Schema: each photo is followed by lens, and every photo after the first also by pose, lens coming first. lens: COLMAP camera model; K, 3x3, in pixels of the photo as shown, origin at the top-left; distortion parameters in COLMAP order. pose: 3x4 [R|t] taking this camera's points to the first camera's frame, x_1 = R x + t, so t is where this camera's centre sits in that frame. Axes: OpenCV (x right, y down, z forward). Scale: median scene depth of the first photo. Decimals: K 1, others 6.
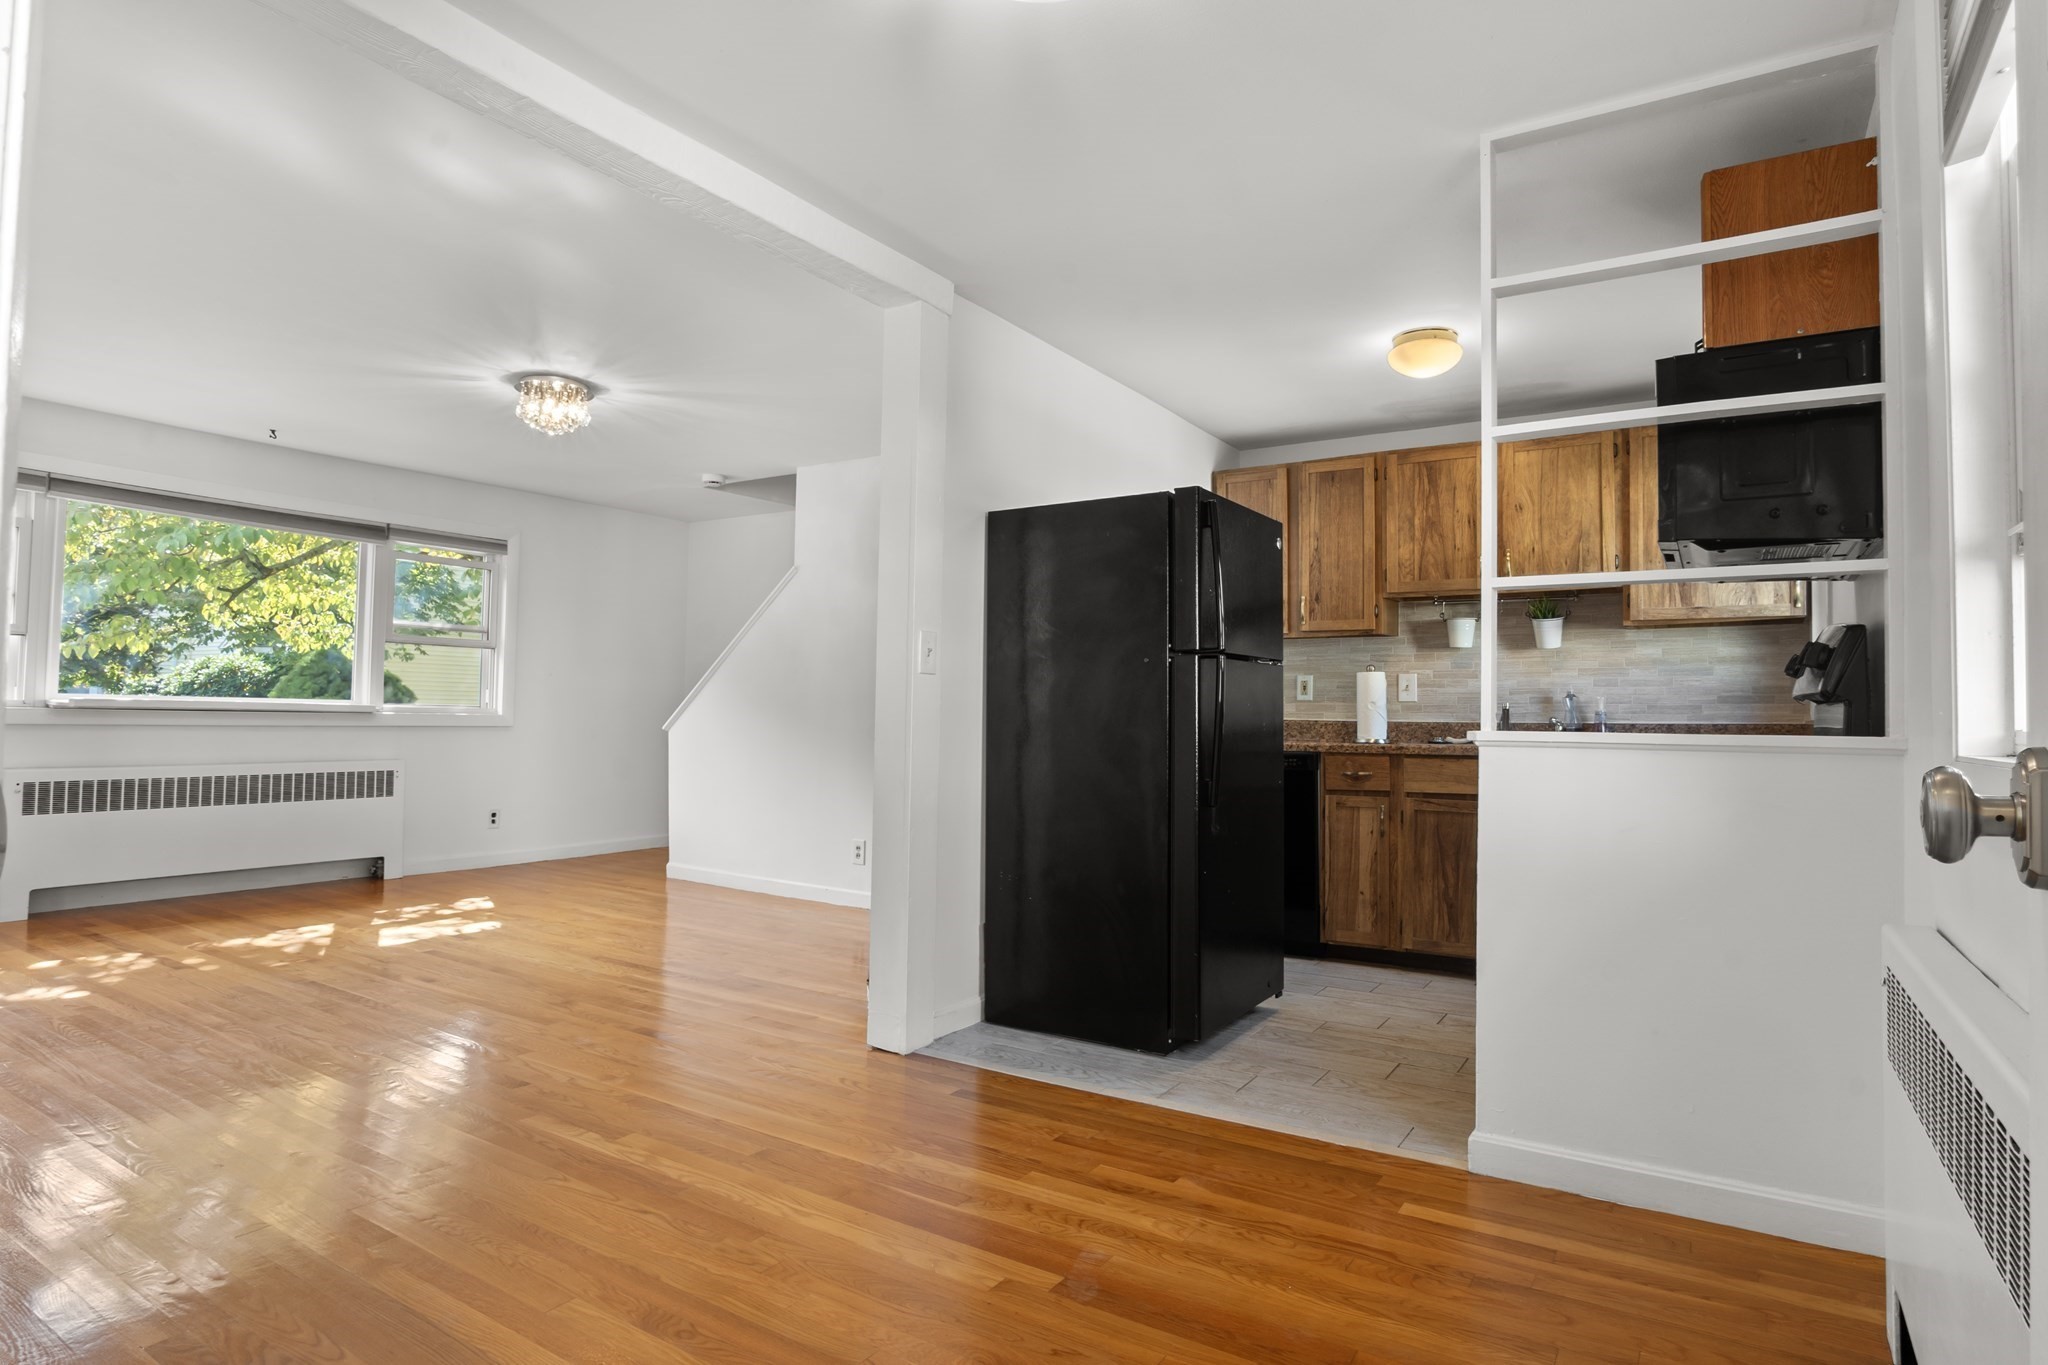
lens RADIAL K [[1090.8, 0, 1036.8], [0, 1090.8, 677.8], [0, 0, 1]] dist [-0.035800, 0.010058]
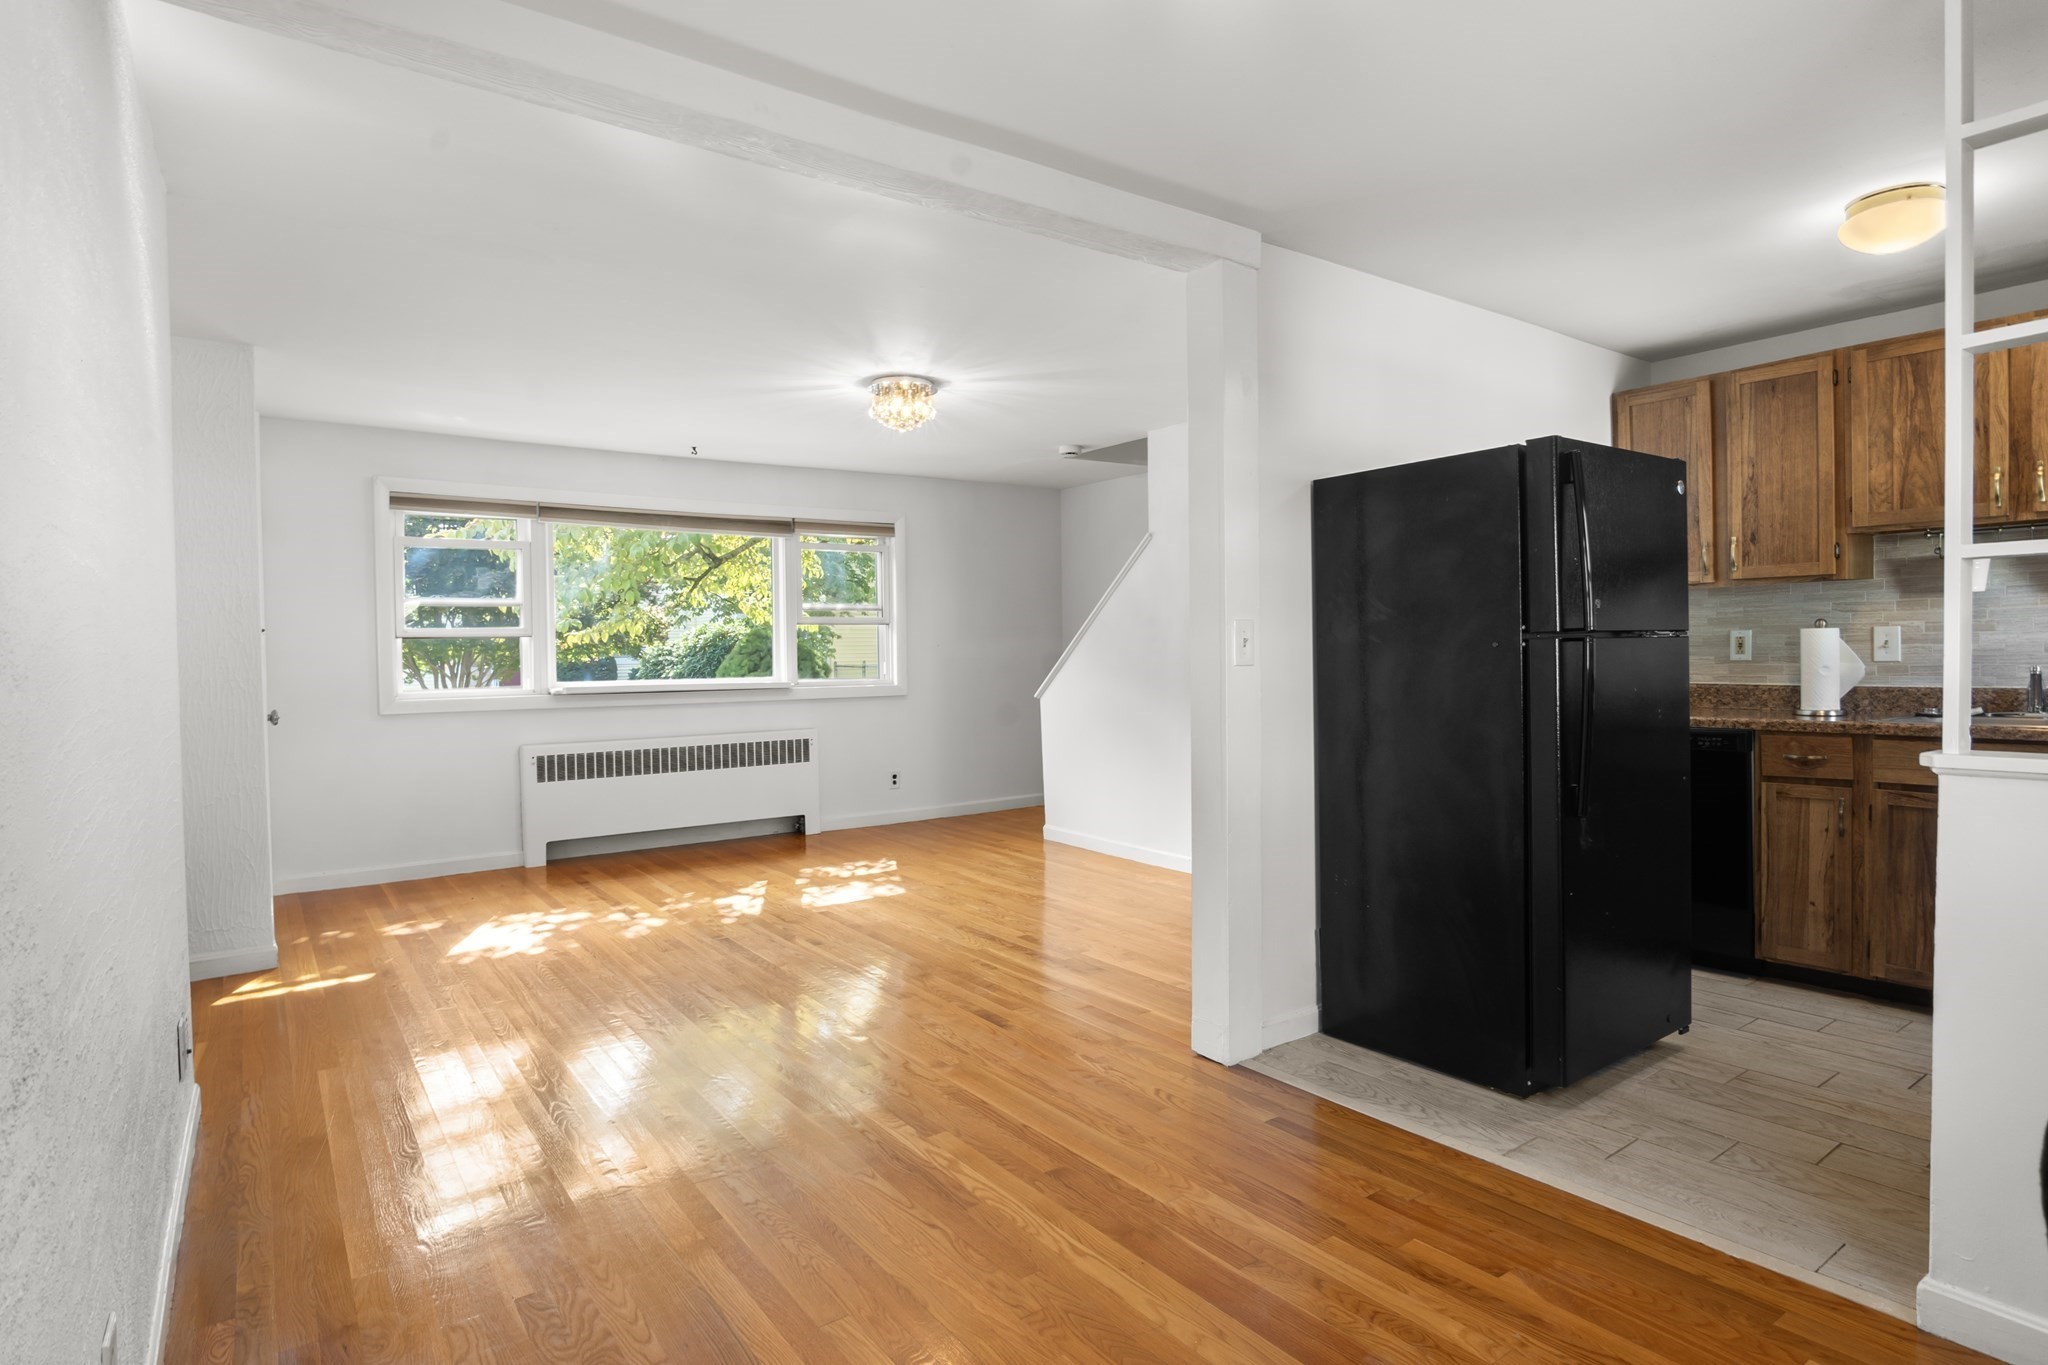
lens RADIAL K [[1088.1, 0, 1038.0], [0, 1088.1, 677.4], [0, 0, 1]] dist [-0.034074, 0.009374]
pose [[0.930468, -0.019832, -0.365835, 0.058865], [0.041511, 0.997810, 0.051489, -0.037941], [0.364013, -0.063095, 0.929254, 0.057416]]
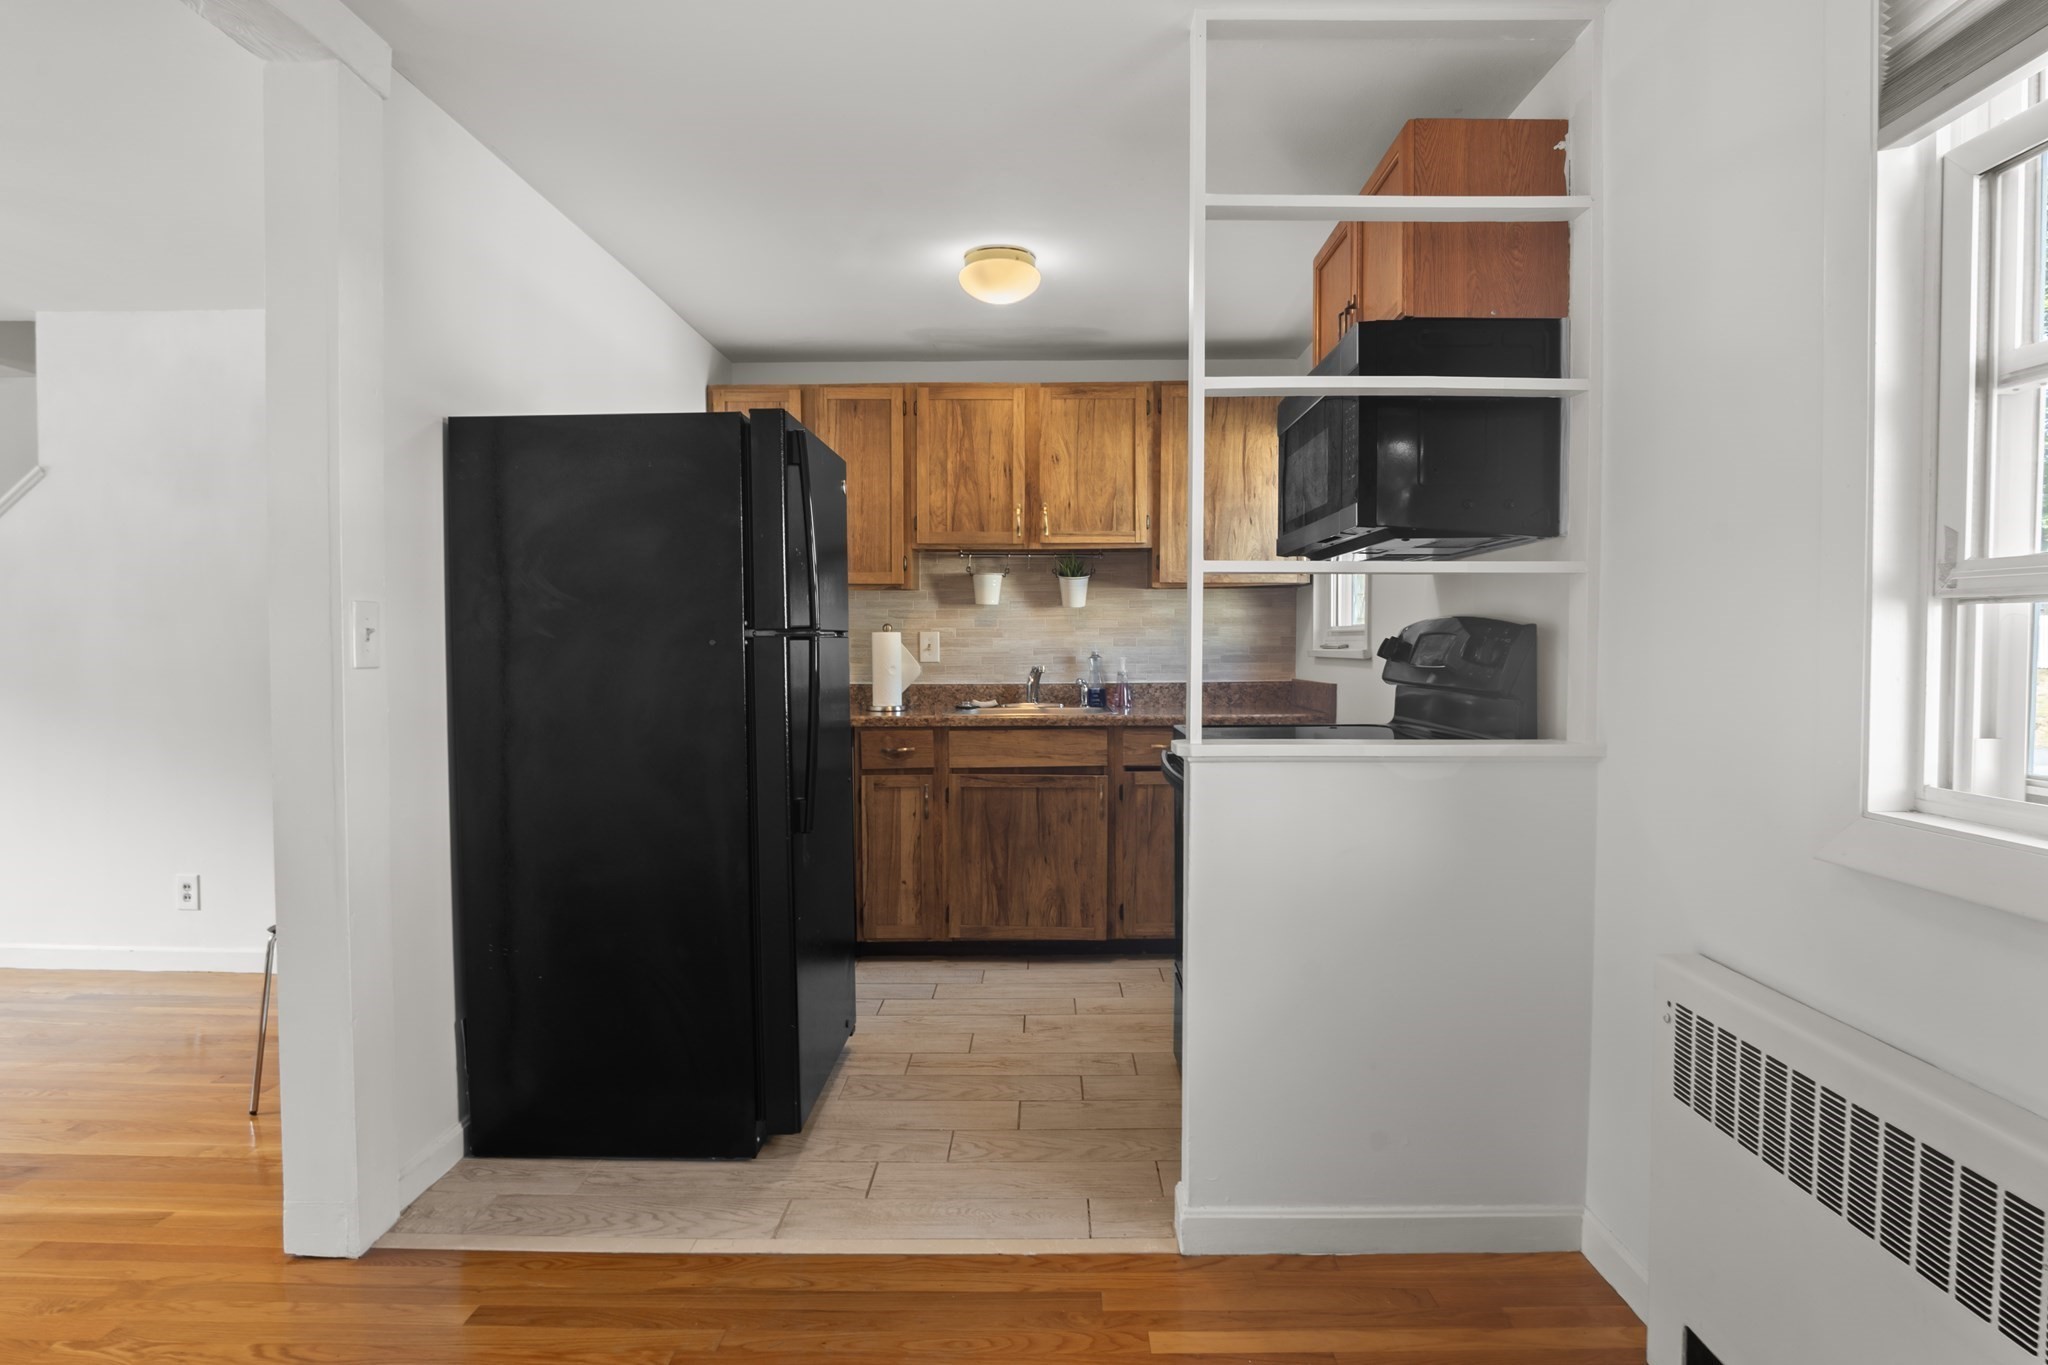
lens RADIAL K [[1090.8, 0, 1036.8], [0, 1090.8, 677.8], [0, 0, 1]] dist [-0.035800, 0.010058]
pose [[0.850678, -0.031875, 0.524720, -0.076394], [-0.005320, 0.997587, 0.069225, -0.034189], [-0.525660, -0.061680, 0.848456, 0.201244]]
